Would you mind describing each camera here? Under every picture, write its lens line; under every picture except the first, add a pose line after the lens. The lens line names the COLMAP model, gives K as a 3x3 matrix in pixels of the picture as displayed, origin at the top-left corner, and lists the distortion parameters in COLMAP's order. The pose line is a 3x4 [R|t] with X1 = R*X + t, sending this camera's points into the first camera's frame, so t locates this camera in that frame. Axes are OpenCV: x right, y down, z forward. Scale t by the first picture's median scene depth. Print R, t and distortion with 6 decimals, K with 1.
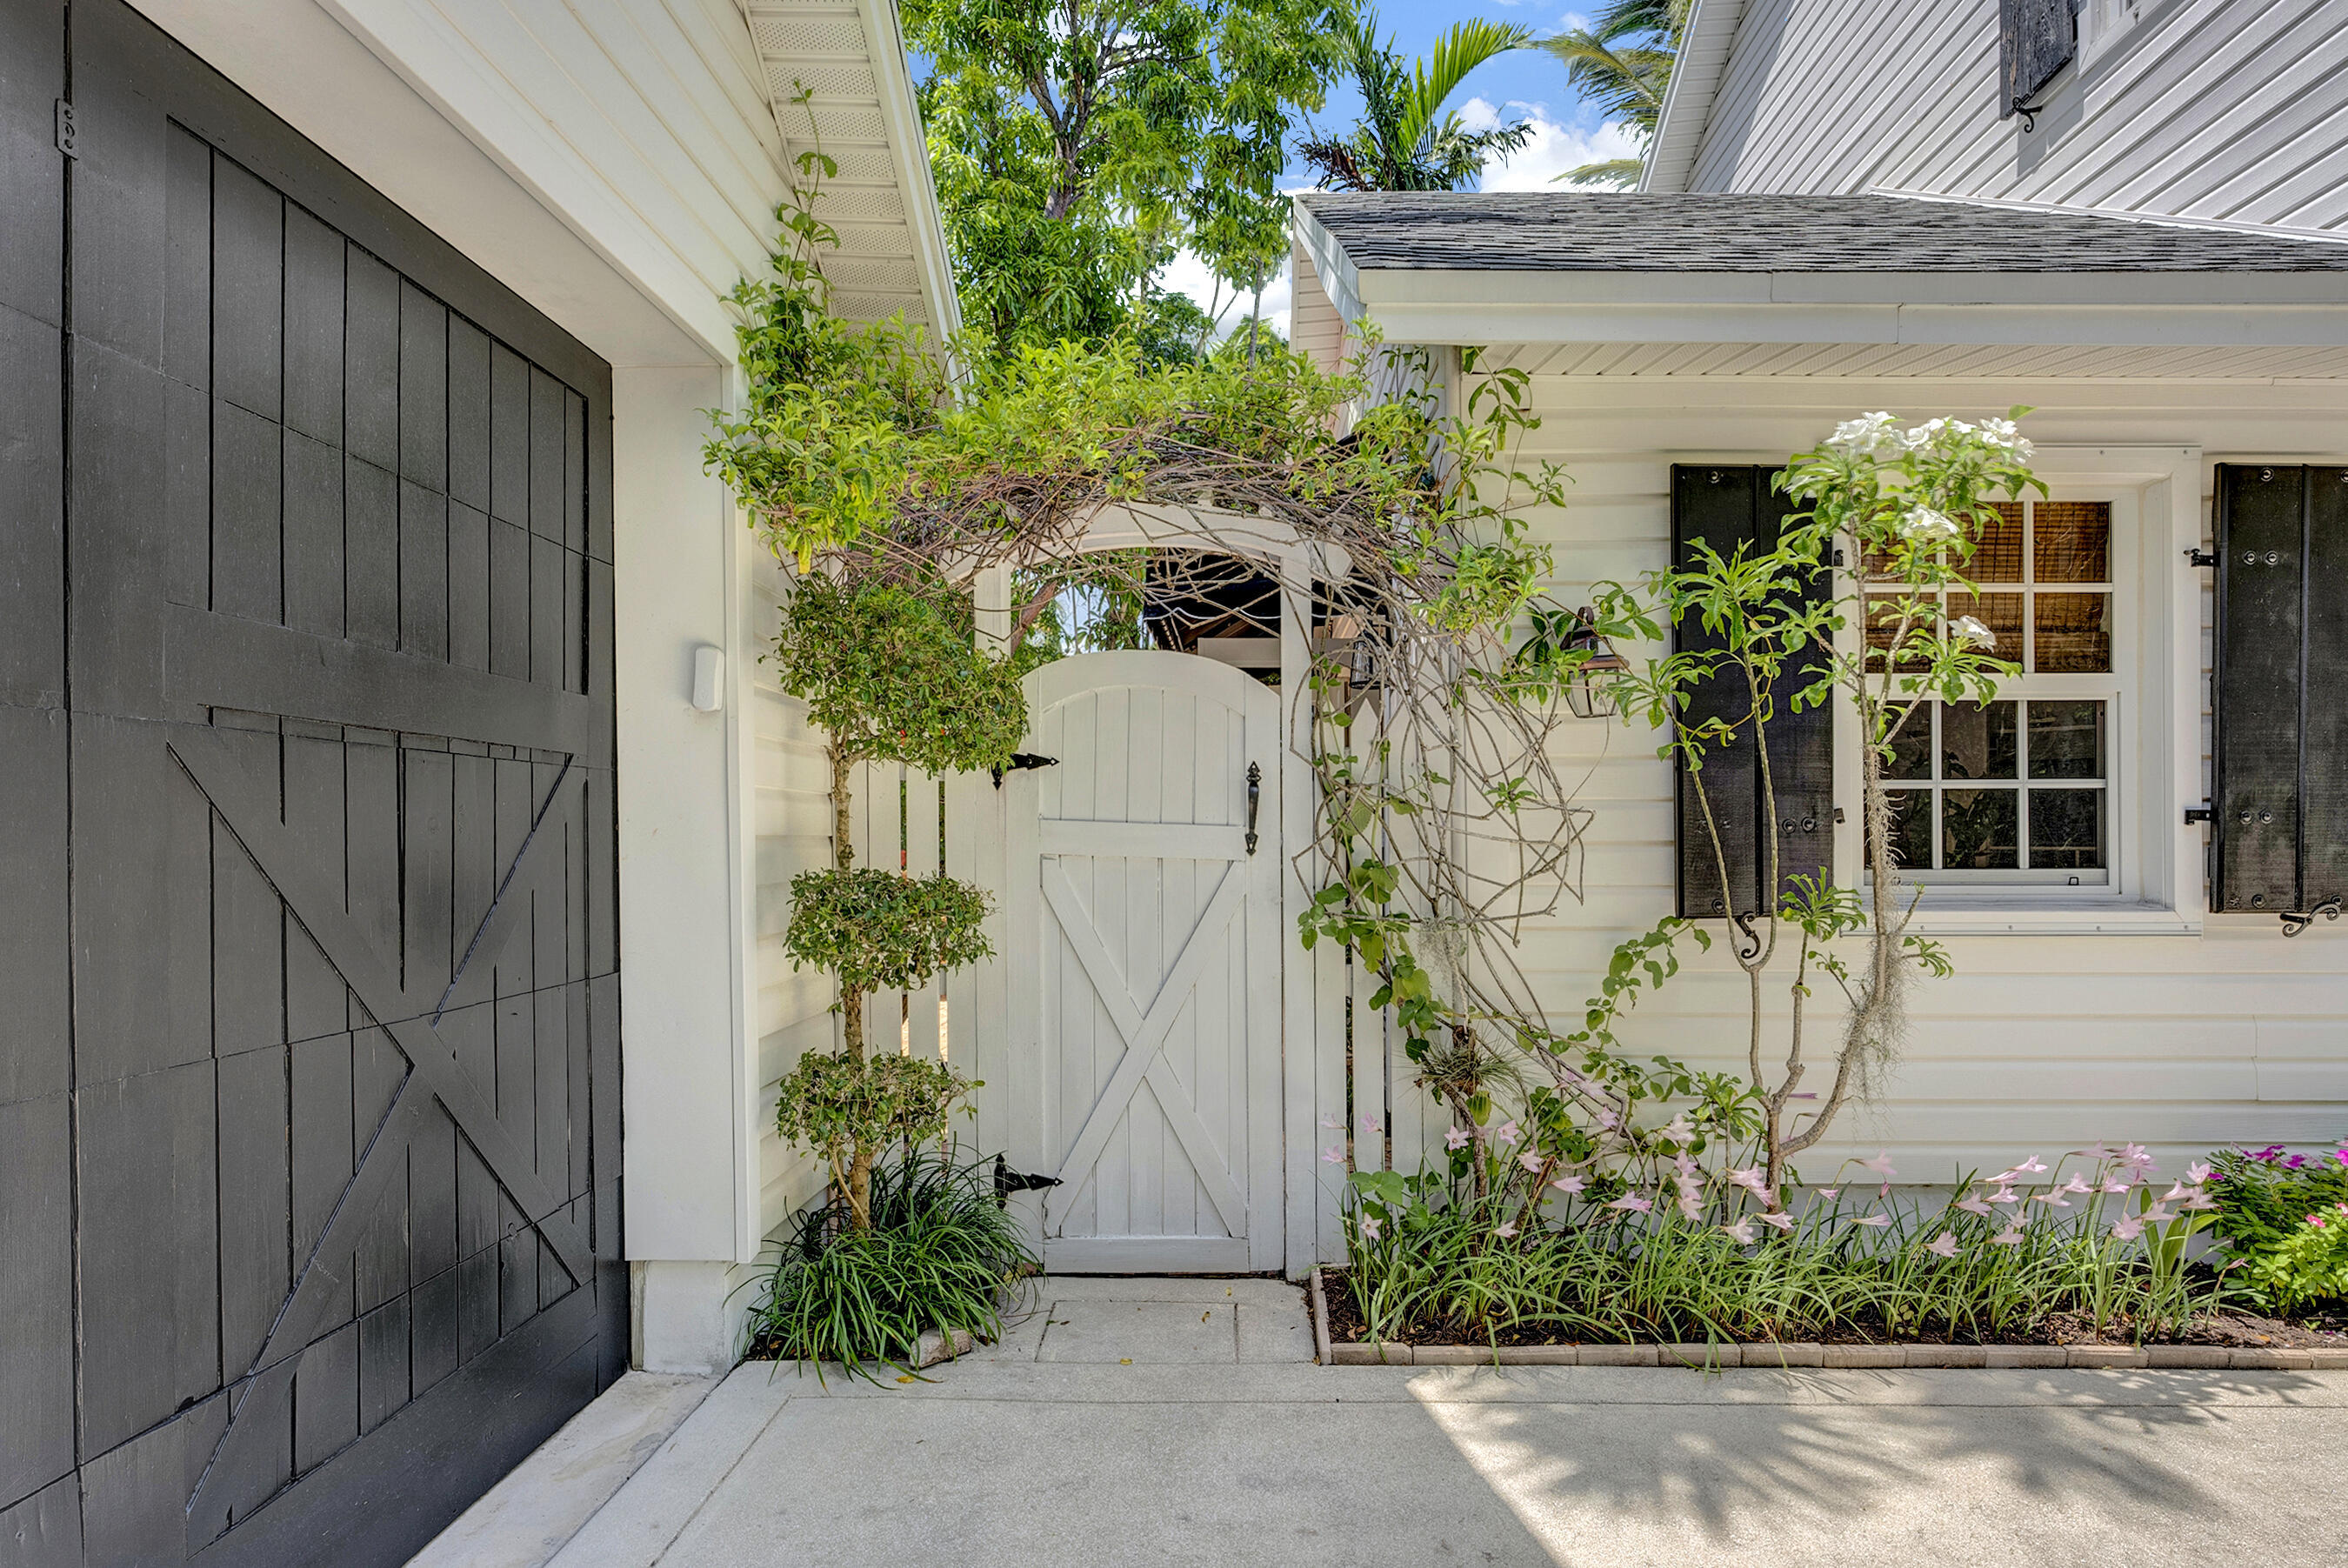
lens RADIAL K [[1233.0, 0, 1177.9], [0, 1233.0, 840.1], [0, 0, 1]] dist [-0.039287, 0.000146]
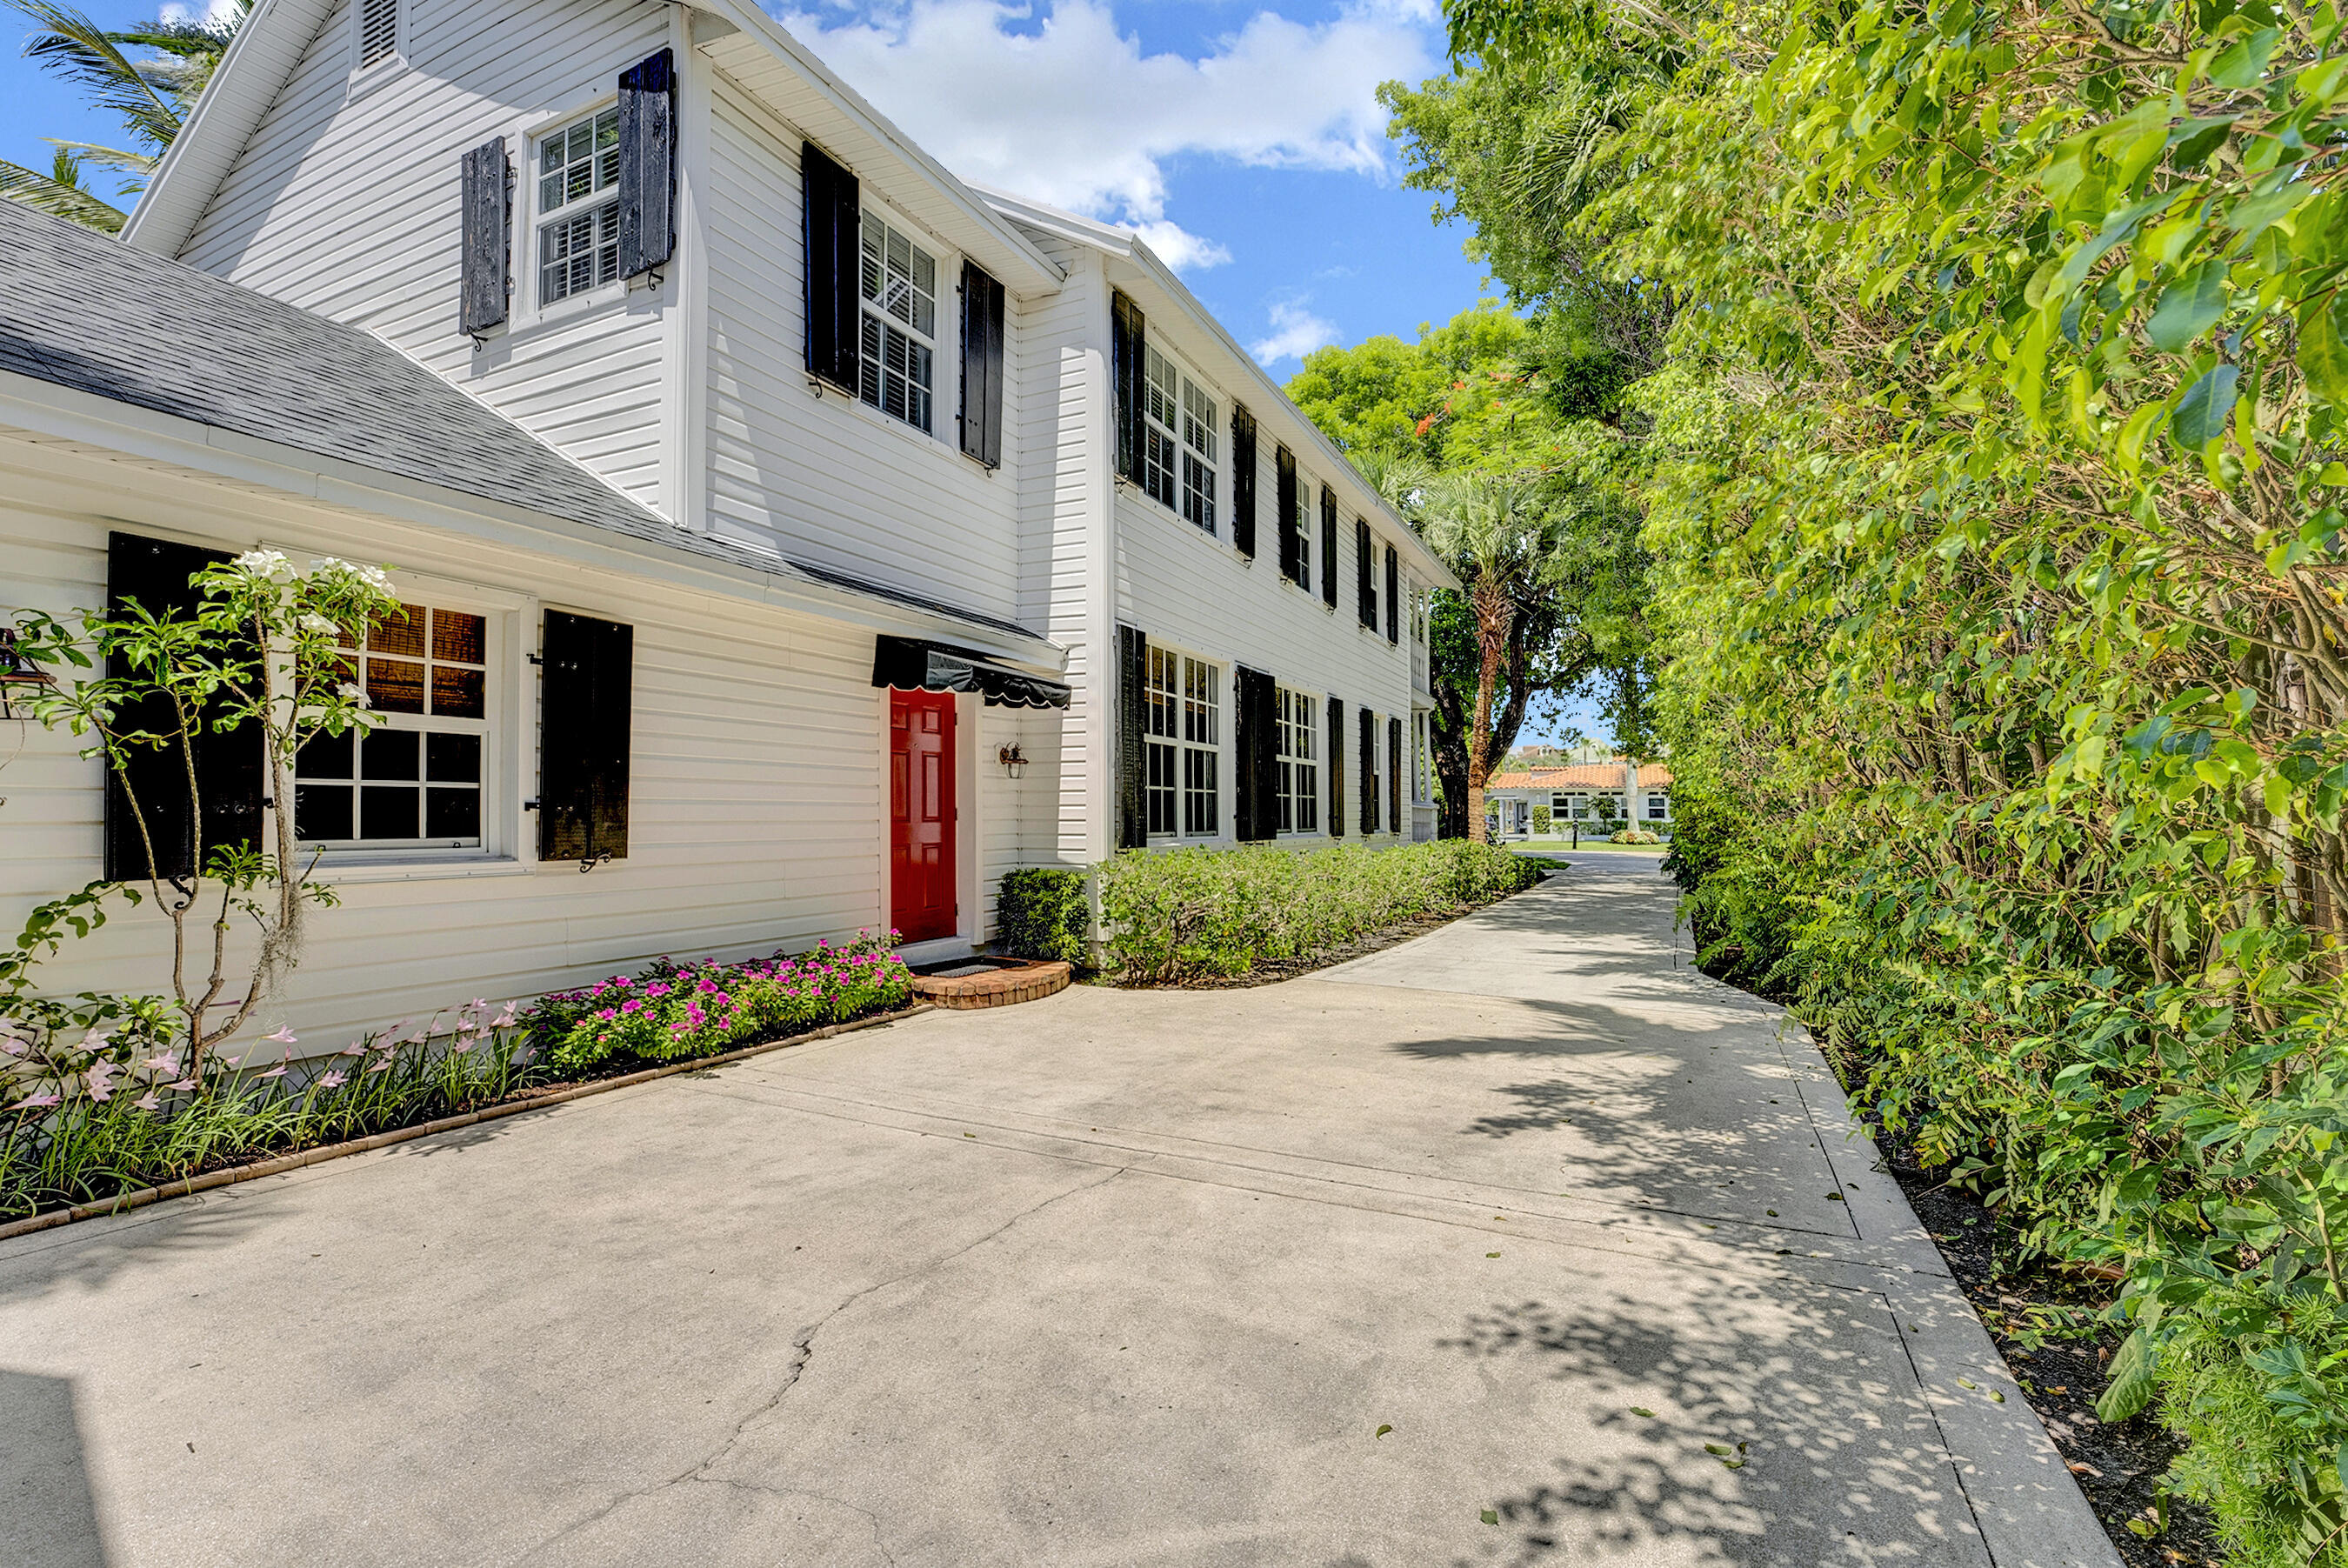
lens RADIAL K [[999.8, 0, 1229.9], [0, 999.8, 792.0], [0, 0, 1]] dist [-0.011819, 0.000894]
pose [[0.375756, 0.023740, 0.926415, -0.110383], [-0.001999, 0.999690, -0.024807, -0.006767], [-0.926717, 0.007469, 0.375687, -0.487550]]
